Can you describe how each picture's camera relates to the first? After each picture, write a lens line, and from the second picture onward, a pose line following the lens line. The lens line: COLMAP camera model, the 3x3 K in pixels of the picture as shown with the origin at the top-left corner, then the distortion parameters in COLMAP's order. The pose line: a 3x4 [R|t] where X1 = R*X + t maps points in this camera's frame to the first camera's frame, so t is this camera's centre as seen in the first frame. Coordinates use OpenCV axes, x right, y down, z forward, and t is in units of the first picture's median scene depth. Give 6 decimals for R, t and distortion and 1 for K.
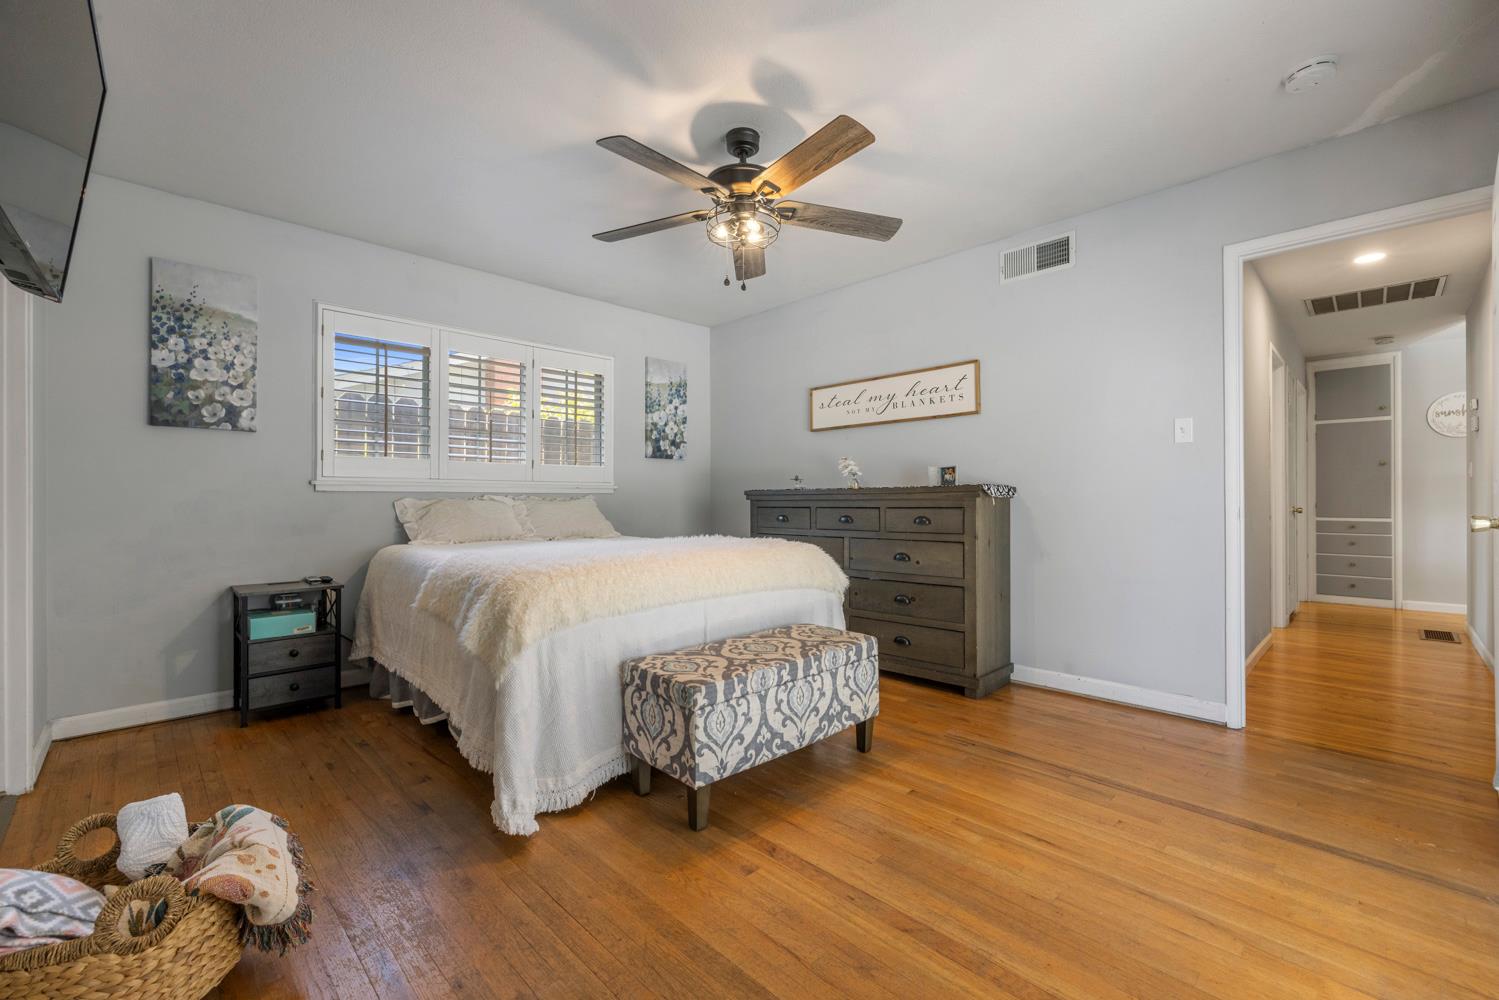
lens RADIAL K [[629.4, 0, 752.7], [0, 629.4, 496.5], [0, 0, 1]] dist [-0.002607, 0.000535]
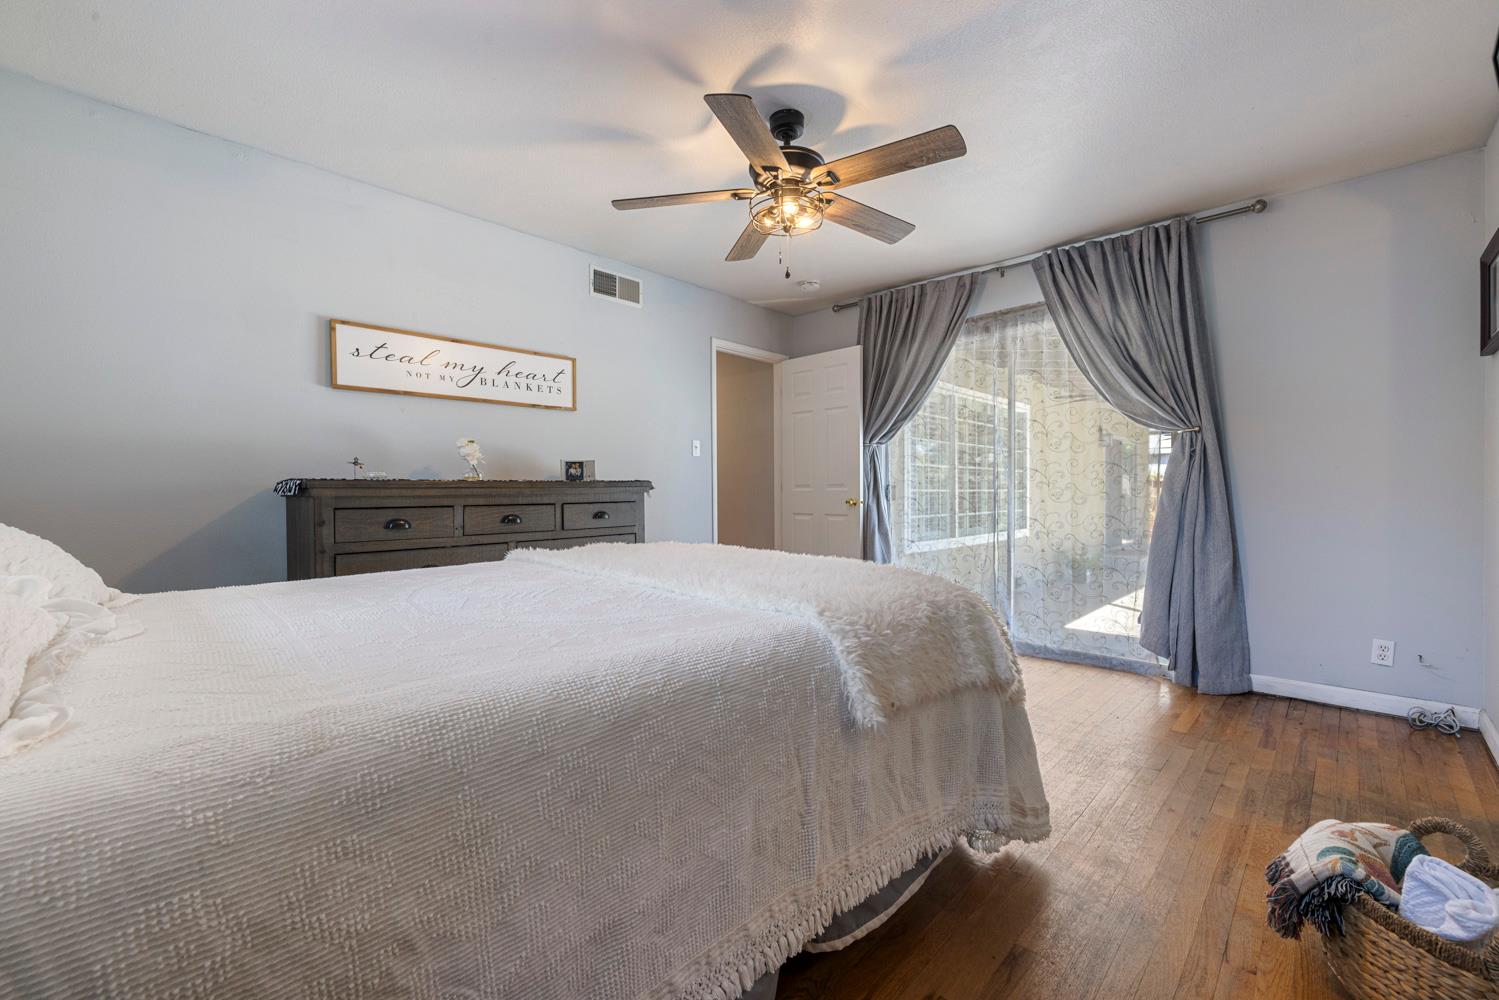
lens RADIAL K [[629.4, 0, 752.9], [0, 629.4, 497.5], [0, 0, 1]] dist [-0.002607, 0.000535]
pose [[-0.048481, -0.002304, 0.998821, -0.649241], [0.007827, 0.999966, 0.002687, 0.008555], [-0.998793, 0.007948, -0.048462, 0.724112]]
